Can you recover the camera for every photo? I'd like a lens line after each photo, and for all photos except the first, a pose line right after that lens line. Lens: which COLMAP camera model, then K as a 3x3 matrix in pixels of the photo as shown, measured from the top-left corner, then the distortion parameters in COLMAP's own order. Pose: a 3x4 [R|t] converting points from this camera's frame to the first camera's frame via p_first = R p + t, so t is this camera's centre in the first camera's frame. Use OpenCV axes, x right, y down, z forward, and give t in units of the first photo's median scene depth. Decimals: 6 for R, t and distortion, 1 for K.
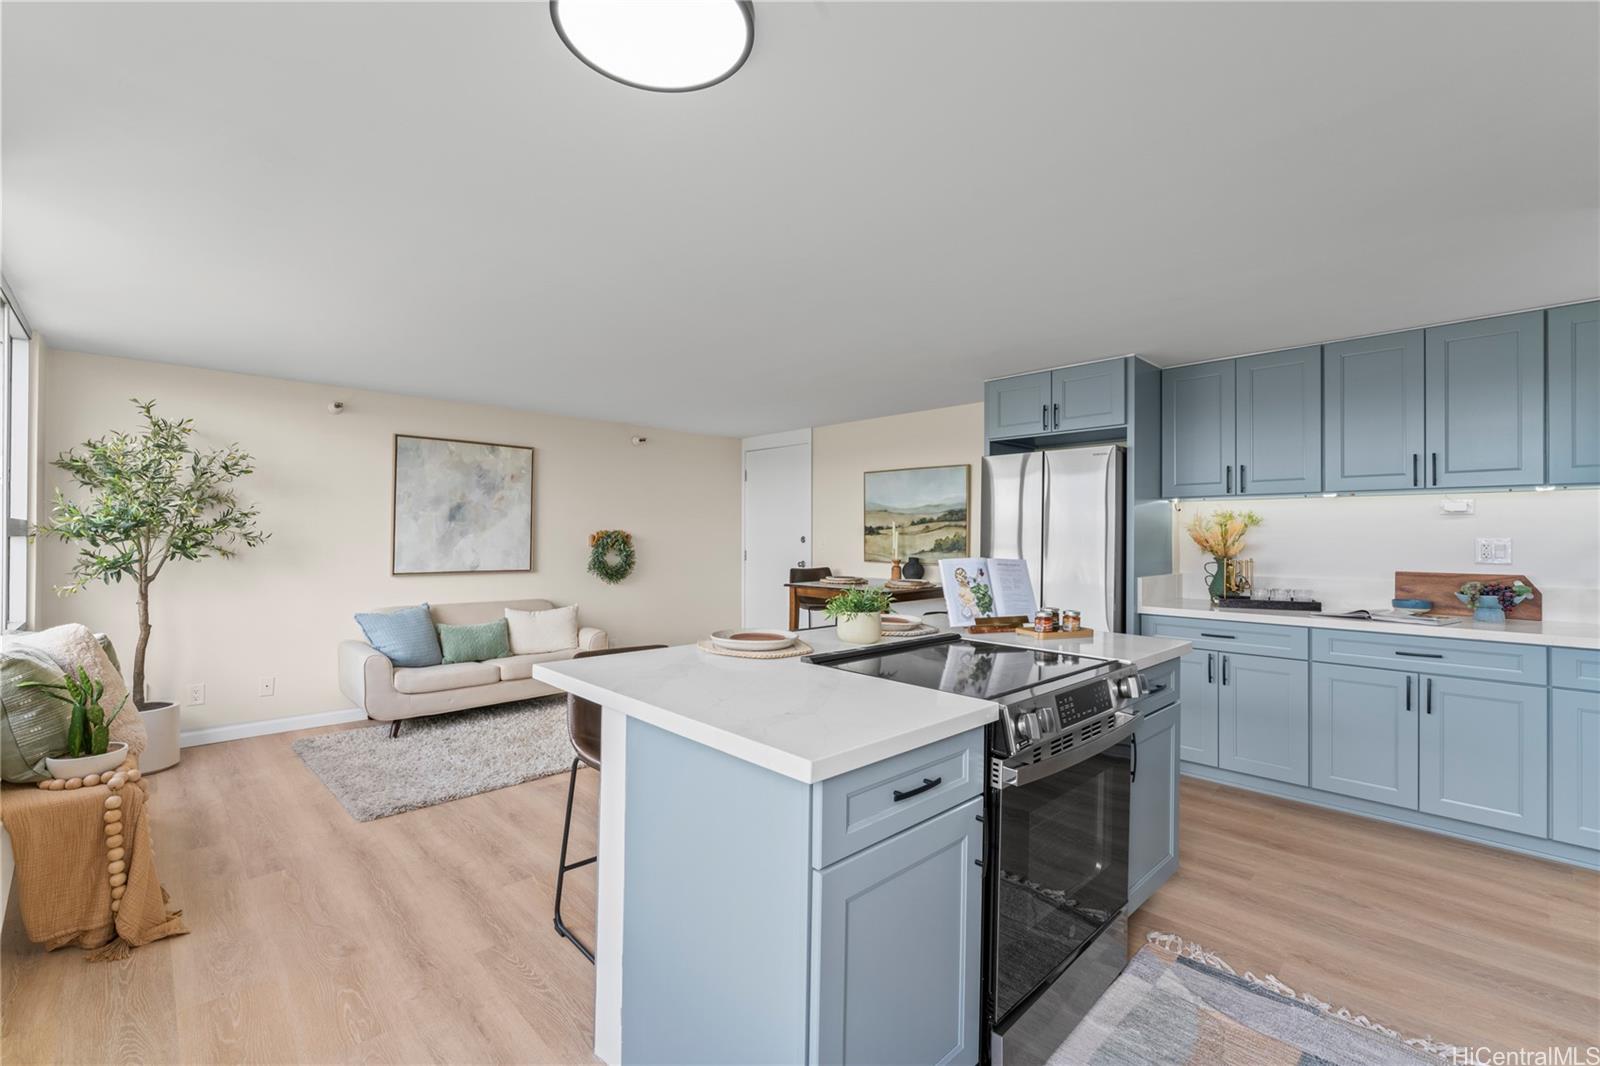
lens RADIAL K [[693.9, 0, 800.5], [0, 693.9, 534.6], [0, 0, 1]] dist [-0.000658, 0.000016]
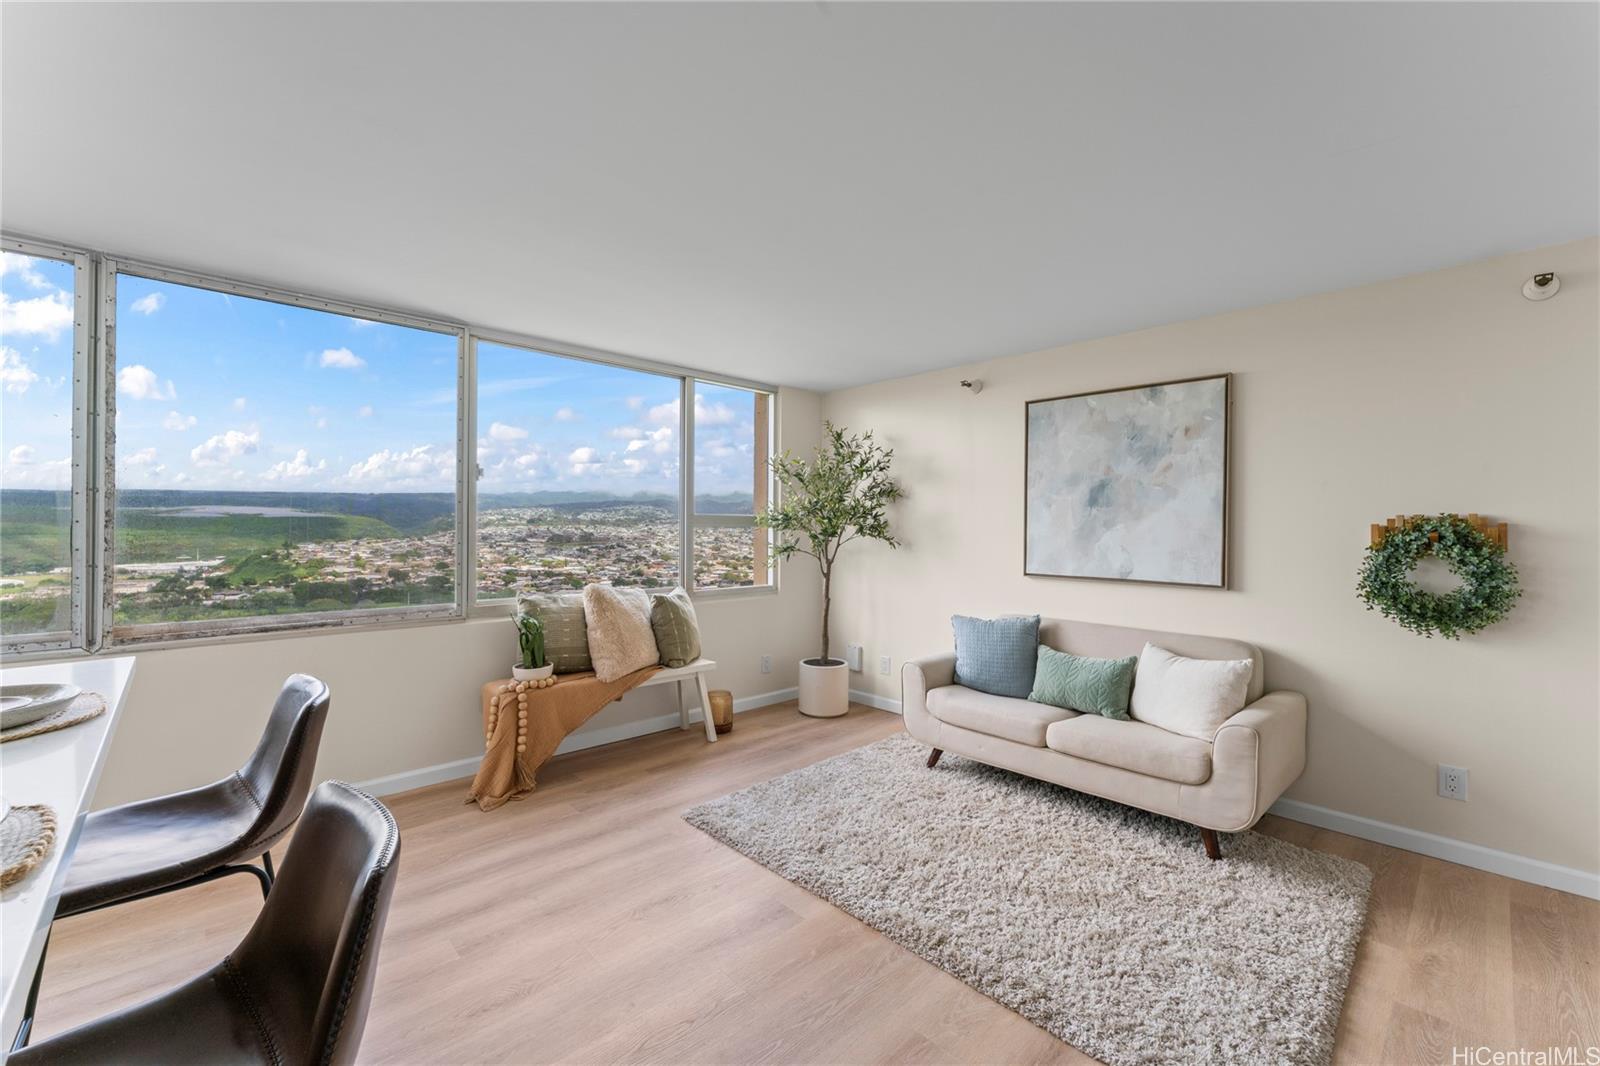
lens RADIAL K [[653.9, 0, 793.5], [0, 653.9, 526.4], [0, 0, 1]] dist [0.000022, 0.000003]
pose [[-0.022401, -0.005711, -0.999733, 0.225675], [-0.002600, 0.999981, -0.005654, 0.007096], [0.999746, 0.002473, -0.022416, 0.904931]]
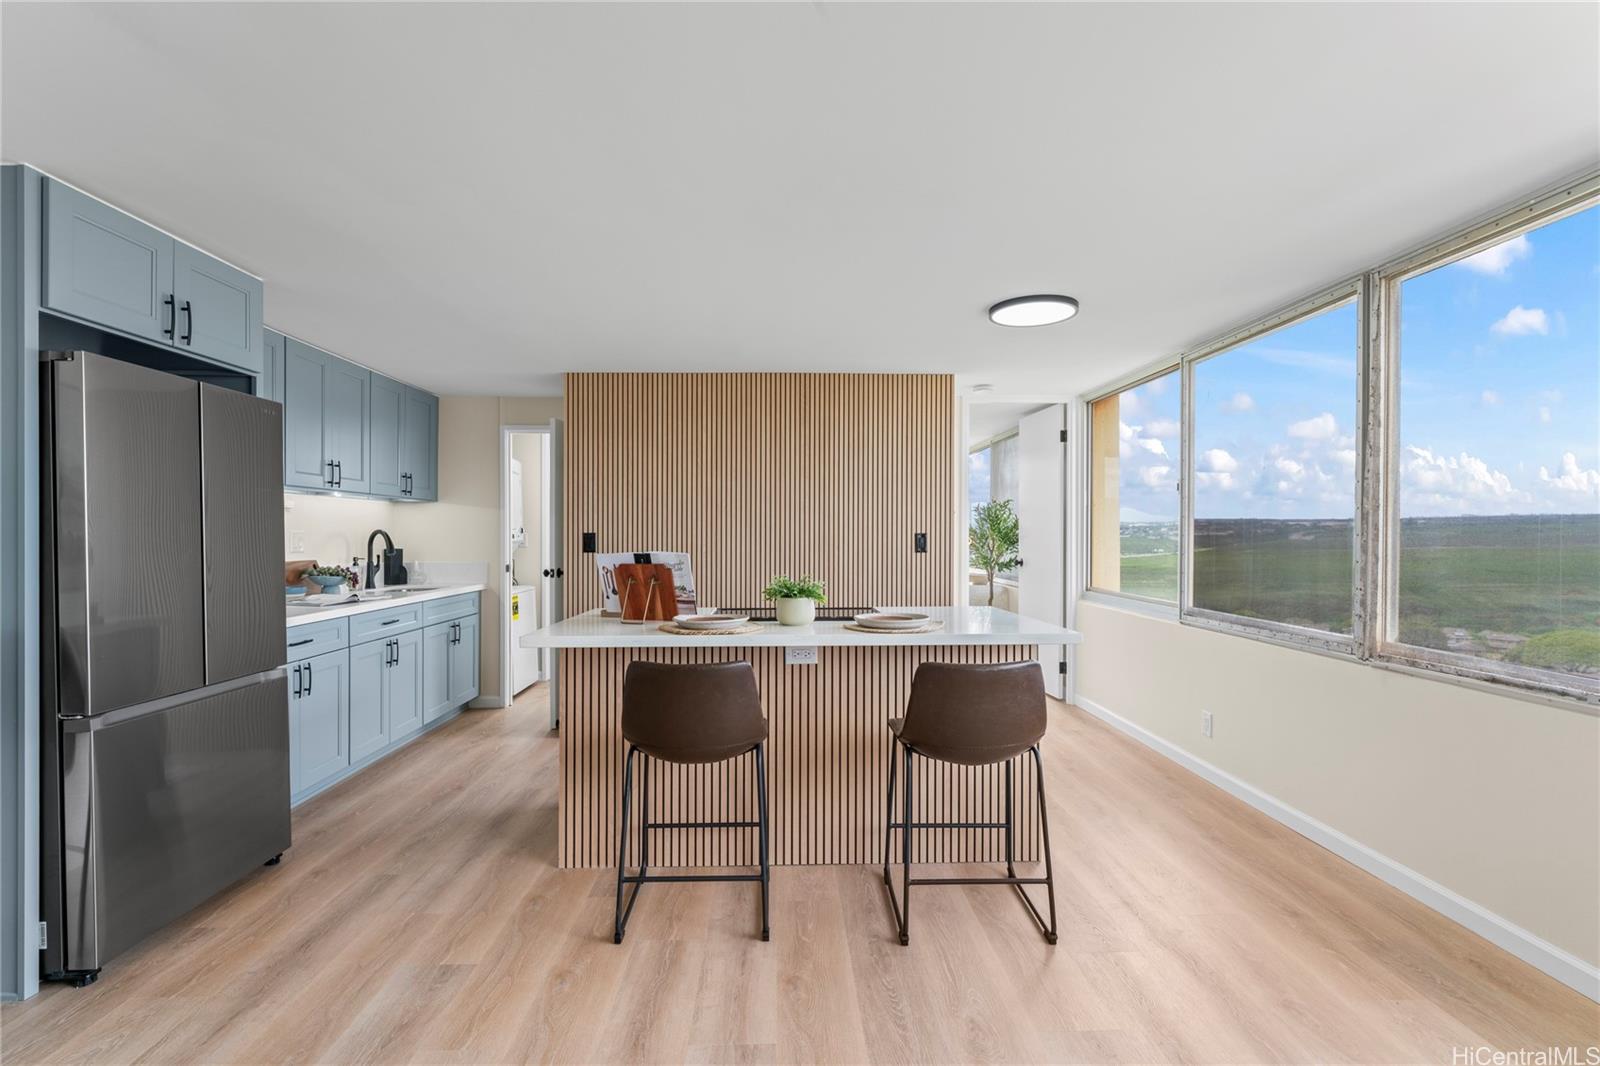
lens RADIAL K [[731.2, 0, 797.5], [0, 731.2, 538.2], [0, 0, 1]] dist [-0.001033, -0.000425]
pose [[-0.741739, -0.008786, 0.670631, -0.428370], [-0.006422, 0.999961, 0.005998, 0.003054], [-0.670658, 0.000142, -0.741767, 1.119603]]
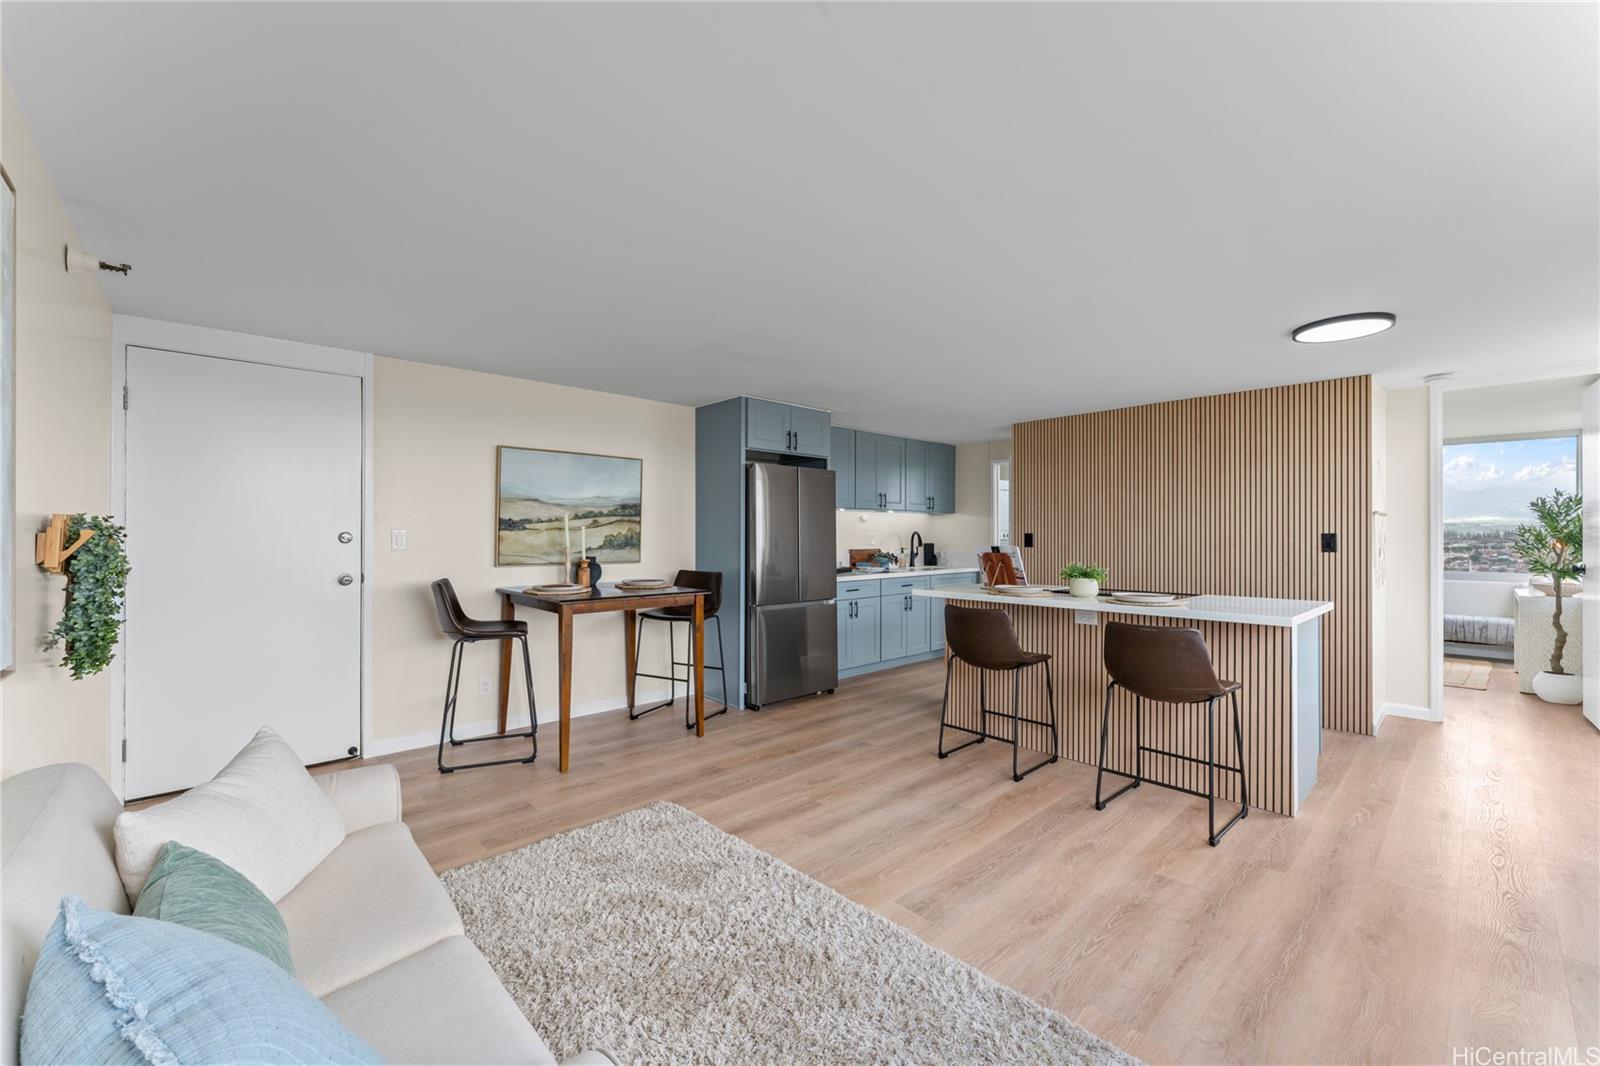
lens RADIAL K [[636.4, 0, 800.0], [0, 636.4, 533.0], [0, 0, 1]] dist [-0.001201, 0.000022]
pose [[0.018075, -0.003089, 0.999832, -0.853746], [-0.003892, 0.999987, 0.003160, 0.000333], [-0.999829, -0.003948, 0.018063, 0.976126]]
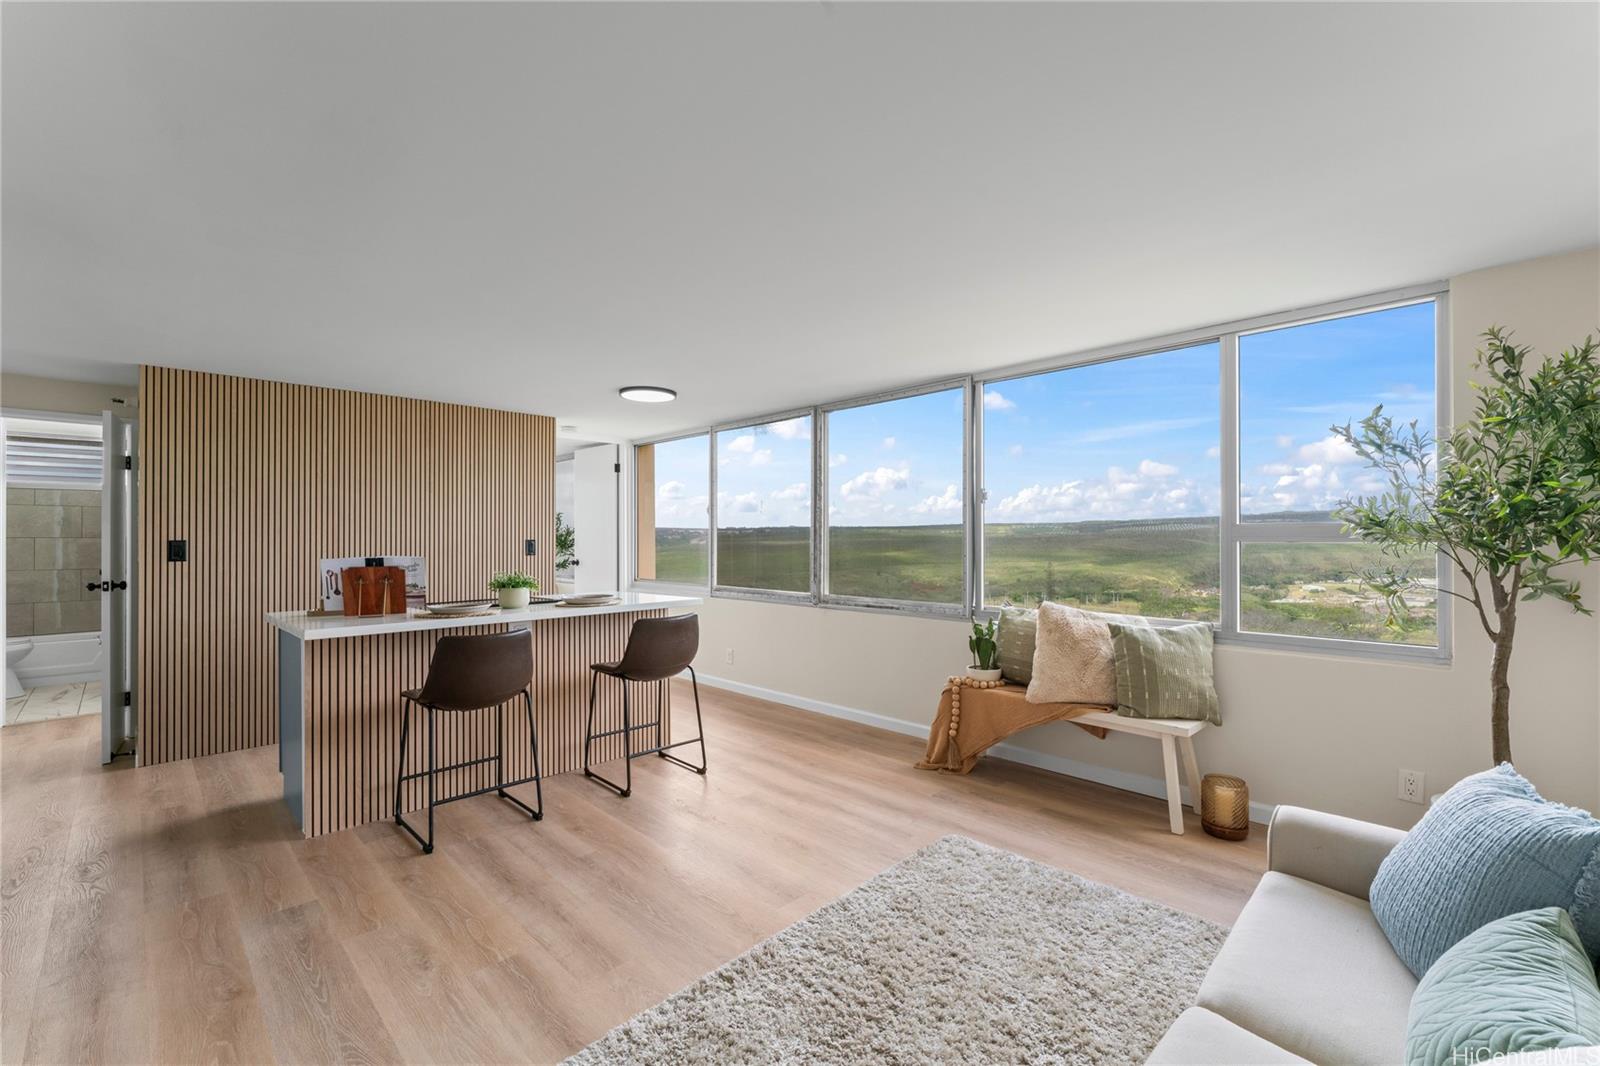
lens RADIAL K [[673.3, 0, 795.8], [0, 673.3, 540.0], [0, 0, 1]] dist [-0.000973, -0.000136]
pose [[-0.999904, -0.001877, -0.013747, -0.309534], [-0.001837, 0.999994, -0.002948, 0.003989], [0.013752, -0.002923, -0.999901, 1.485952]]
